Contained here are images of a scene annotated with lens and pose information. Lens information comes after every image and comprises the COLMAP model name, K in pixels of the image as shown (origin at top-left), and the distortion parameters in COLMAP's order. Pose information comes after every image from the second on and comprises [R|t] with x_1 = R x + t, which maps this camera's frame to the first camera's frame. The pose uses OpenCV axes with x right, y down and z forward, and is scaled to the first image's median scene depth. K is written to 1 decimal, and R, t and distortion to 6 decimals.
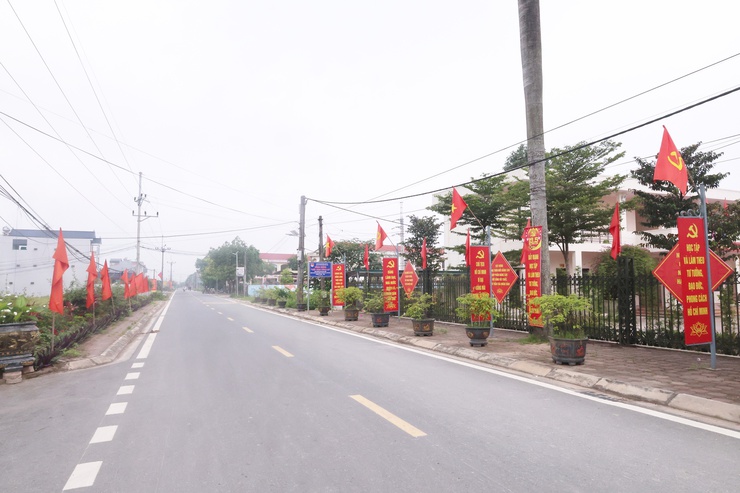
lens RADIAL K [[506.2, 0, 370.5], [0, 506.2, 245.4], [0, 0, 1]] dist [-0.015241, -0.001208]
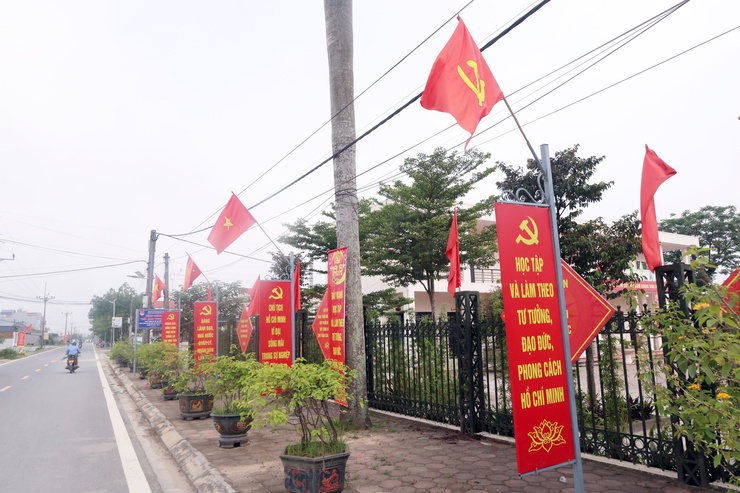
lens RADIAL K [[506.2, 0, 370.3], [0, 506.2, 247.0], [0, 0, 1]] dist [-0.015241, -0.001208]
pose [[0.989582, 0.001141, 0.143964, 0.259420], [0.011641, 0.996060, -0.087911, 0.018088], [-0.143497, 0.088671, 0.985670, 0.332906]]
